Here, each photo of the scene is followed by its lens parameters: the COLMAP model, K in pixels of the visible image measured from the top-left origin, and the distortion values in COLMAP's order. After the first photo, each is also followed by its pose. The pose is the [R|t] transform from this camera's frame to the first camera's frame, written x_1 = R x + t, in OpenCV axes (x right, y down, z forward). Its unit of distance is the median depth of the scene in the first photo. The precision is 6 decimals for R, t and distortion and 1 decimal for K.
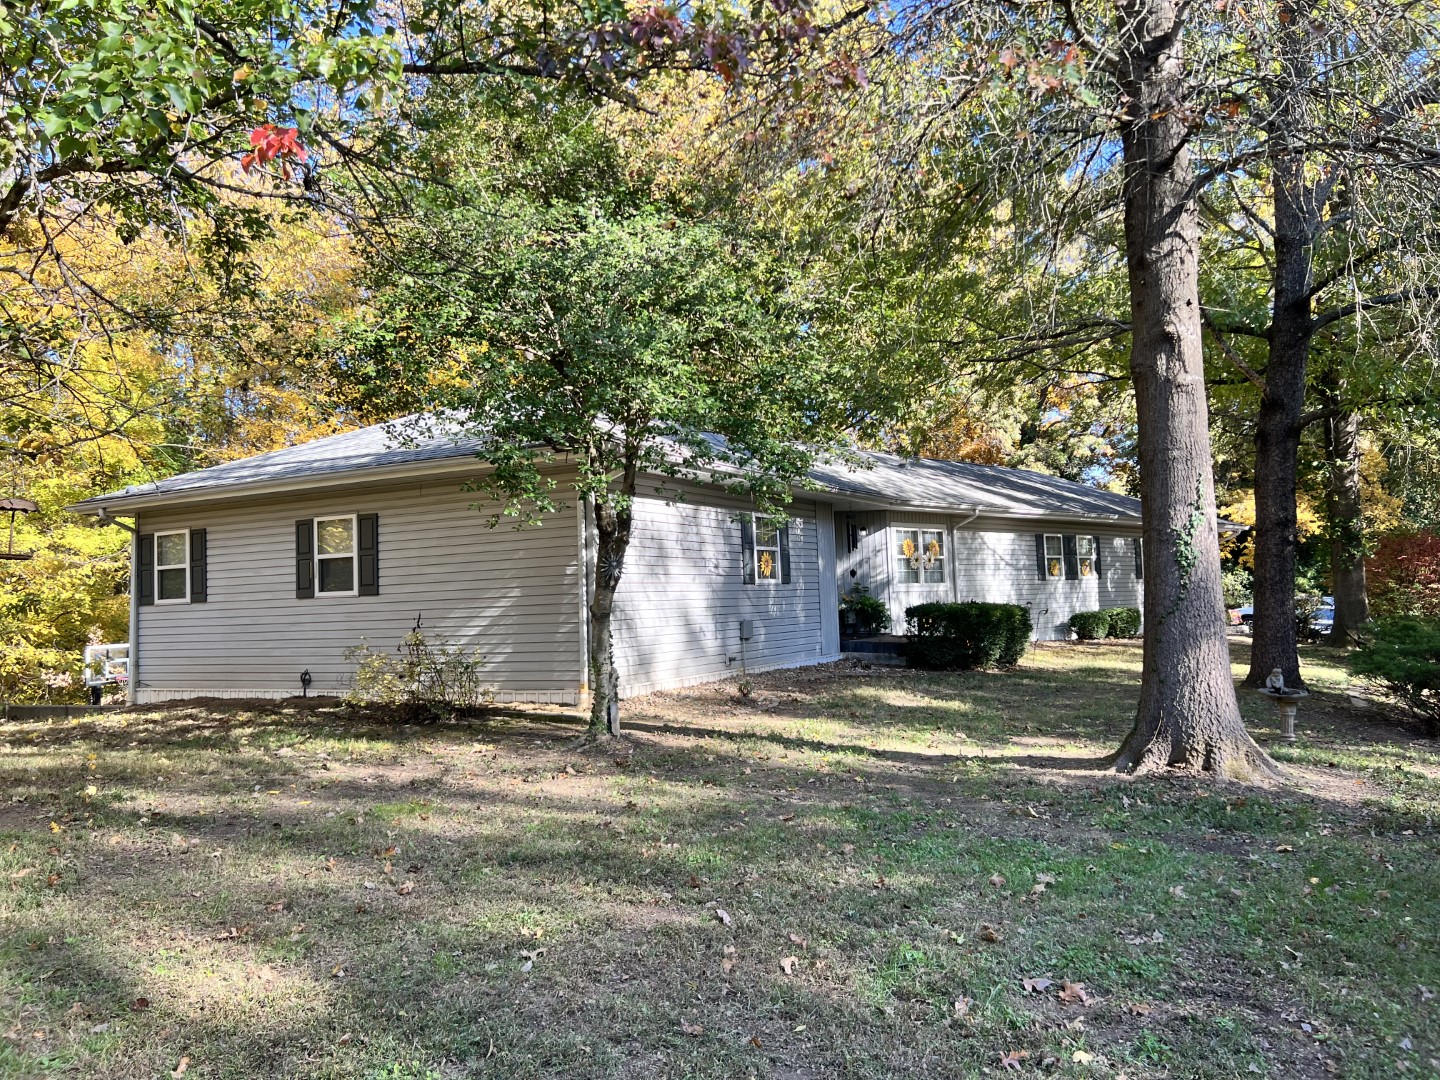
lens RADIAL K [[1079.9, 0, 718.0], [0, 1079.9, 541.5], [0, 0, 1]] dist [0.005937, 0.000518]
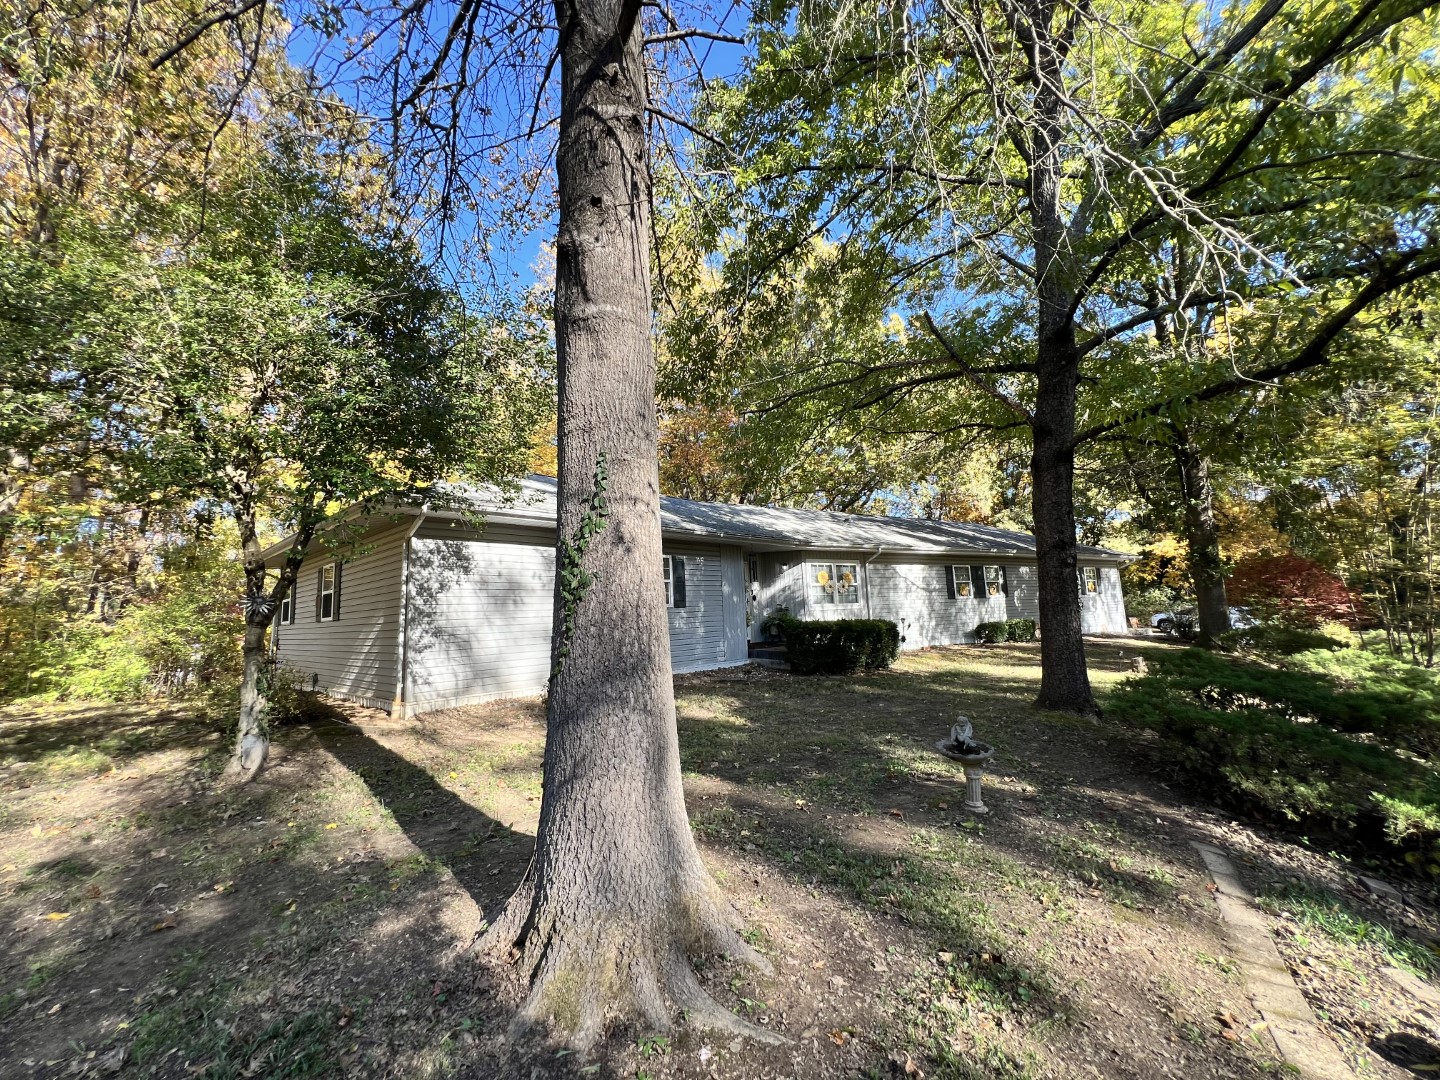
lens RADIAL K [[580.7, 0, 724.0], [0, 580.7, 535.3], [0, 0, 1]] dist [-0.002974, -0.000032]
pose [[0.973646, -0.039792, -0.224567, 0.194605], [0.023063, 0.996793, -0.076633, 0.005141], [0.226896, 0.069434, 0.971441, 0.227570]]
